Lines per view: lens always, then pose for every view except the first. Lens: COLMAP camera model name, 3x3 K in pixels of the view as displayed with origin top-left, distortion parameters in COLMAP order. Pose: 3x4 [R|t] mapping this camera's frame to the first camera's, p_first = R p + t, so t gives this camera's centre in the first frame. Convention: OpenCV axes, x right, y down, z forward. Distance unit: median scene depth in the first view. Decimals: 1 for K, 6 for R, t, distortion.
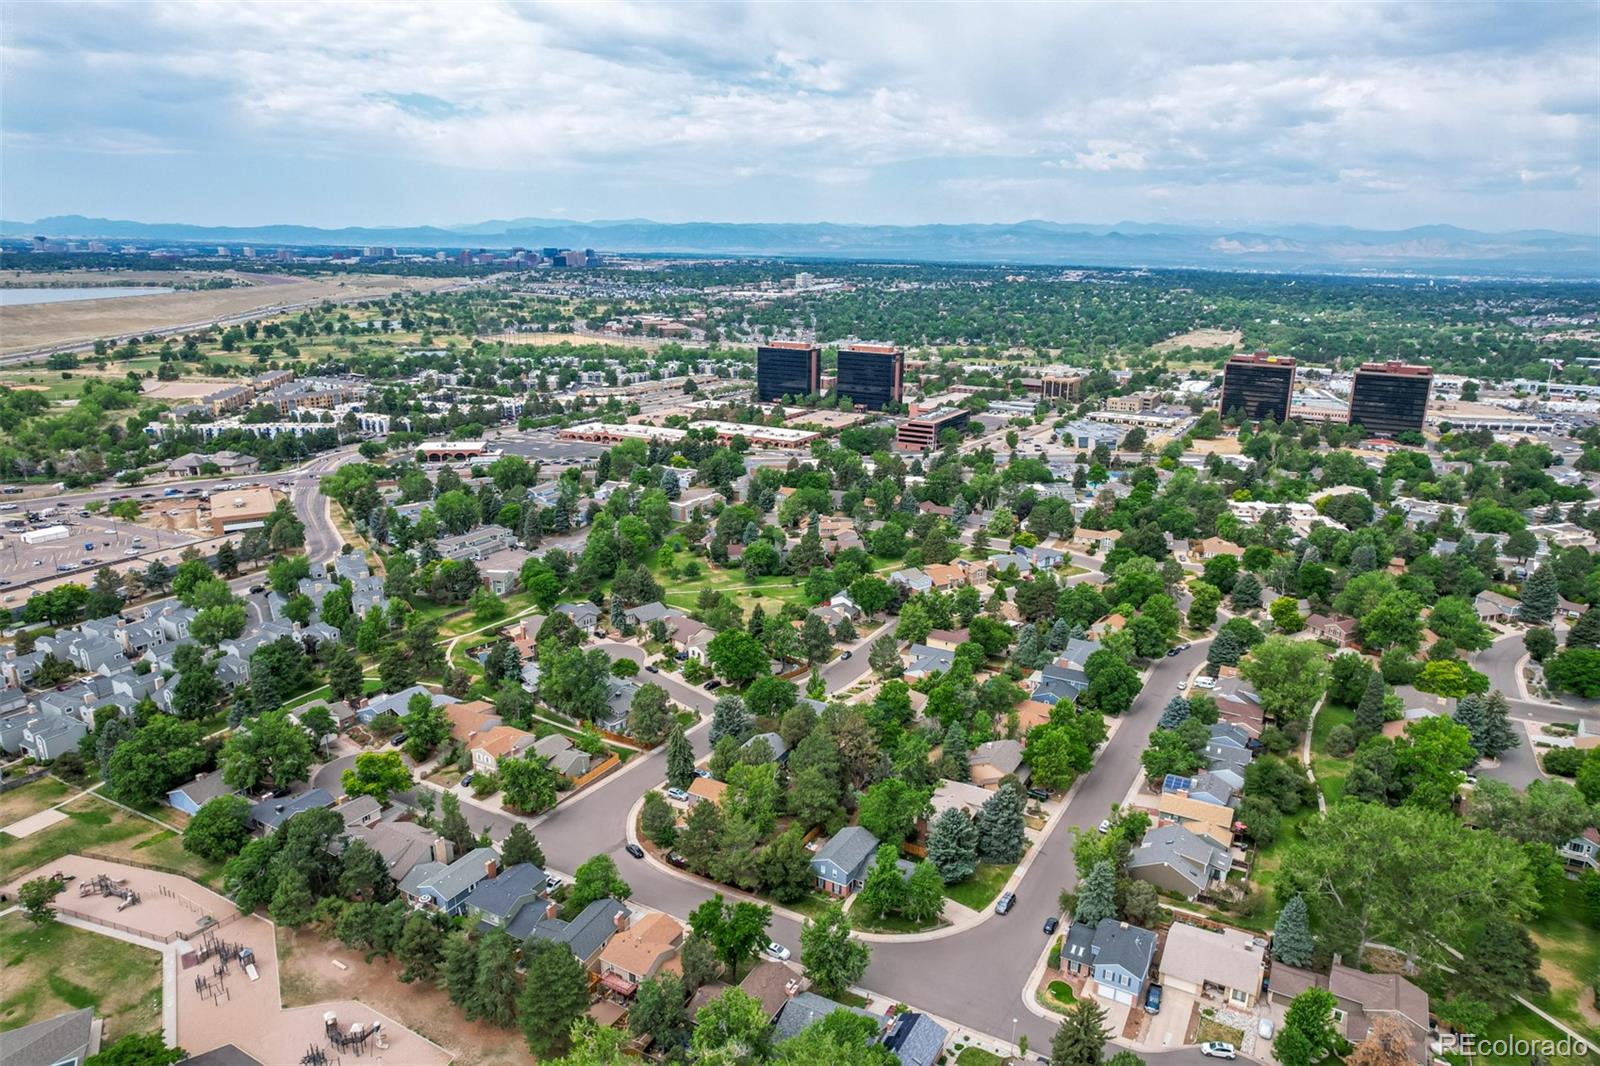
lens RADIAL K [[1023.1, 0, 800.3], [0, 1023.1, 544.6], [0, 0, 1]] dist [-0.058489, 0.044719]
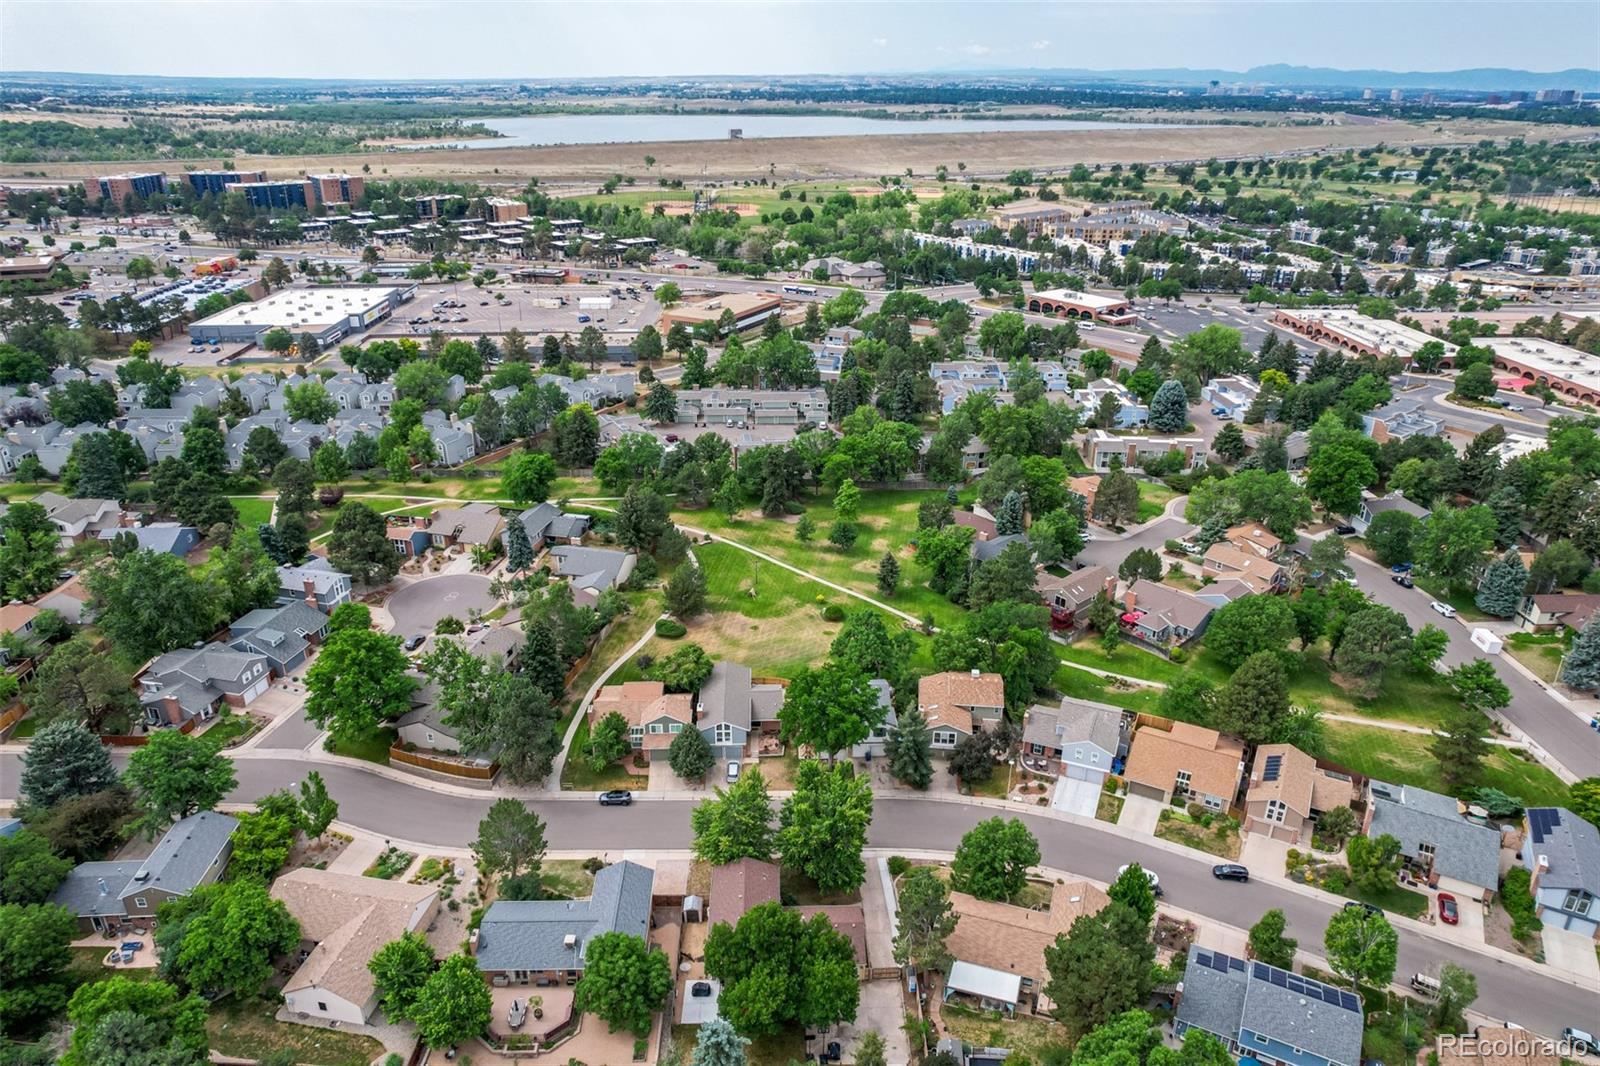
lens RADIAL K [[1023.1, 0, 799.2], [0, 1023.1, 535.9], [0, 0, 1]] dist [-0.058489, 0.044719]
pose [[0.524536, 0.341148, -0.780051, 0.157216], [-0.240511, 0.938267, 0.248614, -0.052968], [0.816710, 0.057204, 0.574205, 0.307403]]
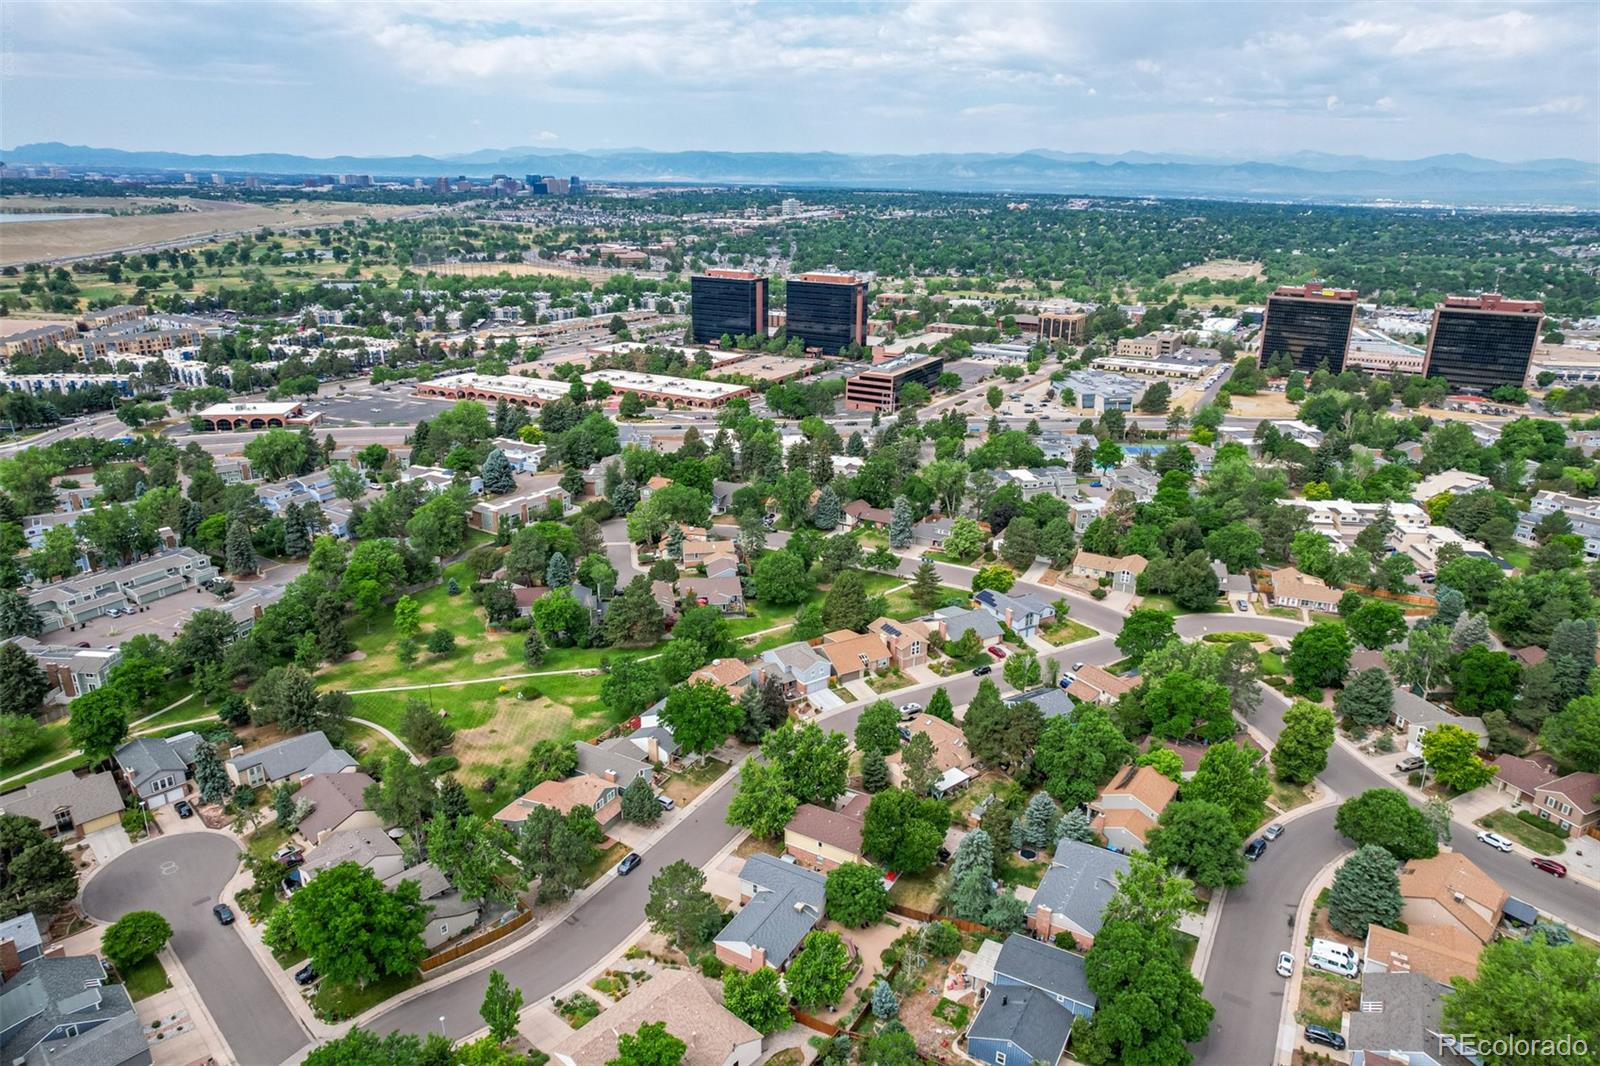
lens RADIAL K [[1023.1, 0, 798.8], [0, 1023.1, 534.8], [0, 0, 1]] dist [-0.058489, 0.044719]
pose [[0.999996, 0.001406, -0.002442, 0.051269], [-0.001272, 0.998546, 0.053888, -0.033827], [0.002514, -0.053885, 0.998544, 0.189455]]
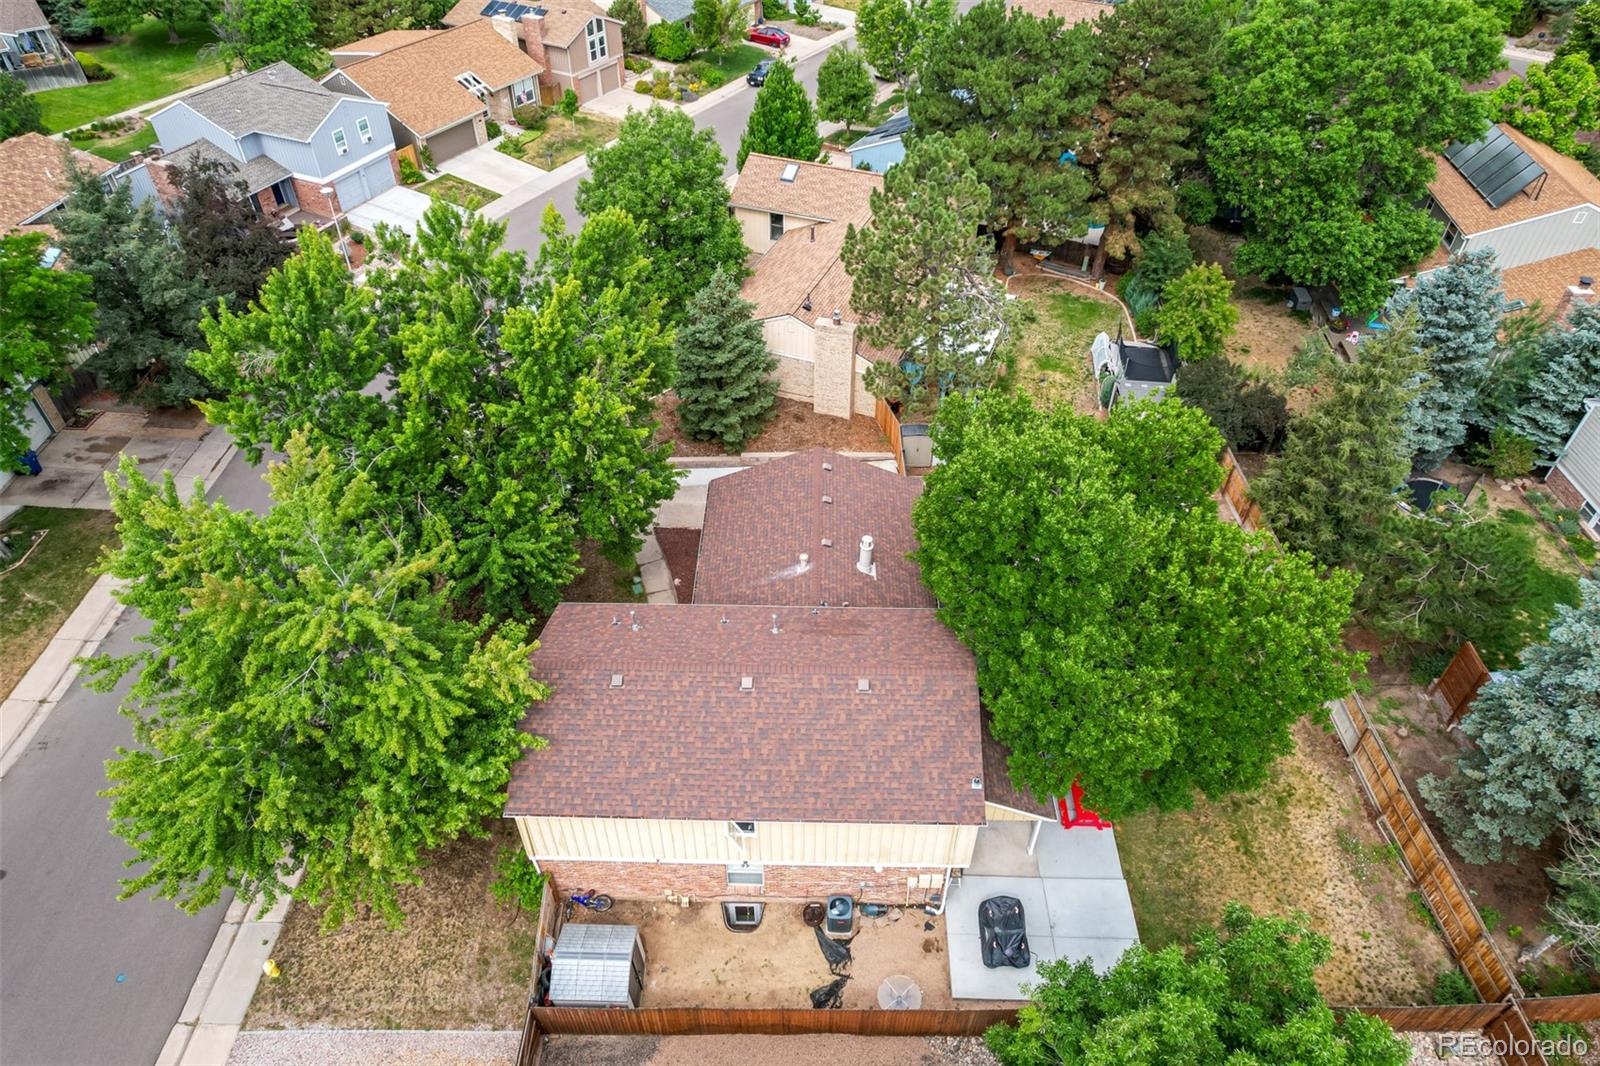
lens RADIAL K [[1023.1, 0, 803.7], [0, 1023.1, 529.4], [0, 0, 1]] dist [-0.058489, 0.044719]
pose [[0.873627, -0.331819, 0.355910, 0.047617], [0.144754, 0.875537, 0.460957, 0.012223], [-0.464567, -0.351185, 0.812925, 0.358429]]
